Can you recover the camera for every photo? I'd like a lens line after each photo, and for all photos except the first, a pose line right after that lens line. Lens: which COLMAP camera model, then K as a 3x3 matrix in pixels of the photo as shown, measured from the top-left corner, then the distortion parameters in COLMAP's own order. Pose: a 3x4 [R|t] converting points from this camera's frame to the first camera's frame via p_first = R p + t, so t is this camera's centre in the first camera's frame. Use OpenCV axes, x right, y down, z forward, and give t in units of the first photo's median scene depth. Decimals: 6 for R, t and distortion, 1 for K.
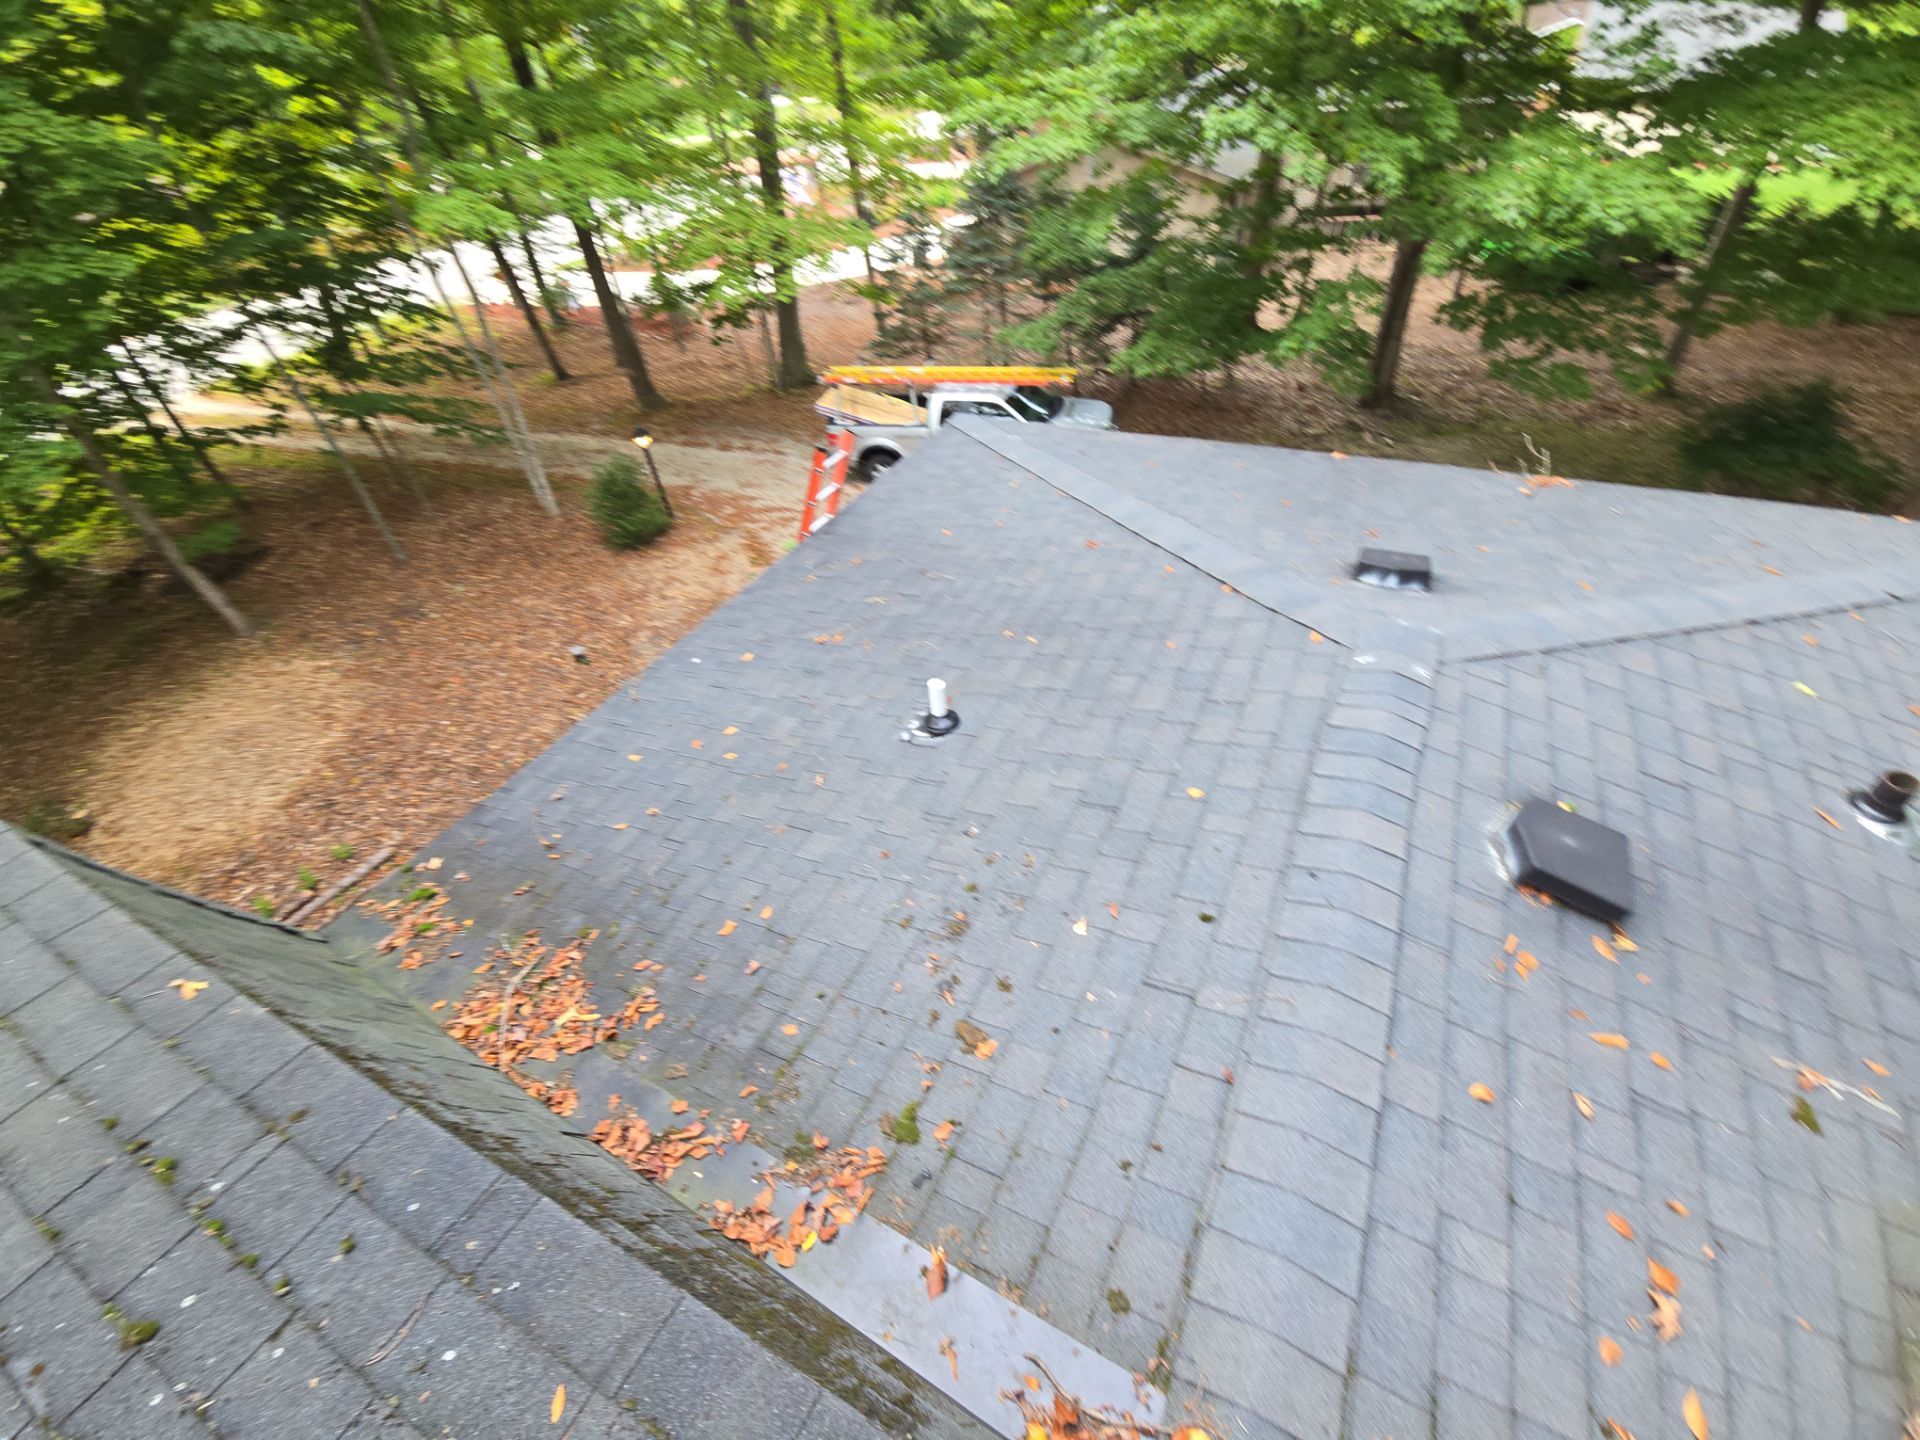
lens RADIAL K [[775.5, 0, 949.7], [0, 775.5, 714.8], [0, 0, 1]] dist [0.000969, -0.005626]
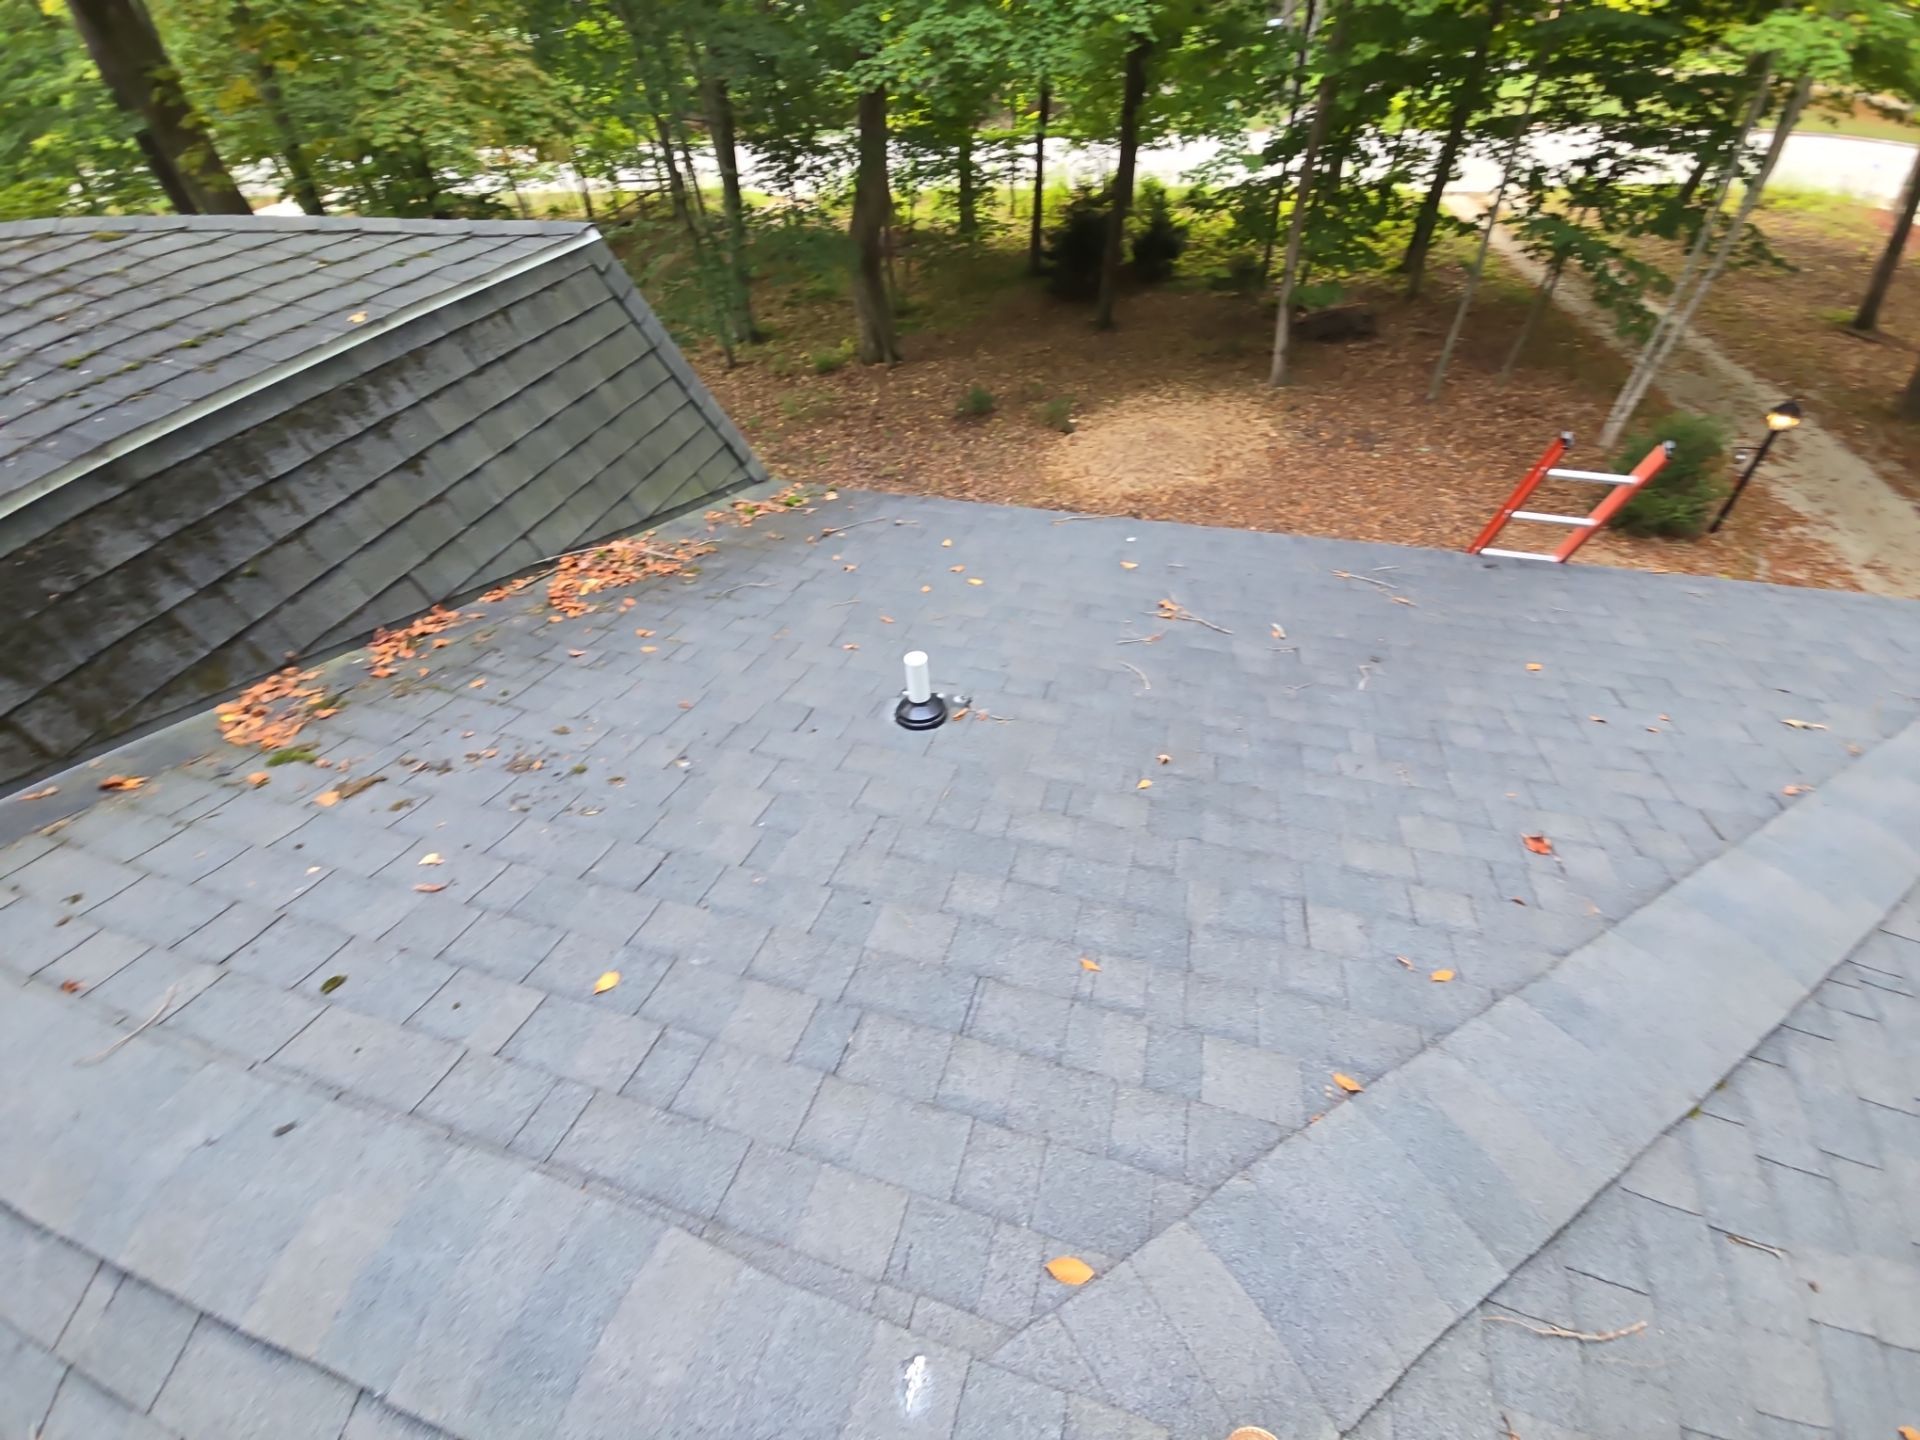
lens RADIAL K [[775.5, 0, 949.7], [0, 775.5, 714.8], [0, 0, 1]] dist [0.000969, -0.005626]
pose [[0.199098, 0.736165, -0.646855, 0.491142], [-0.627207, 0.602893, 0.493083, -0.382709], [0.752975, 0.307540, 0.581763, 0.659554]]
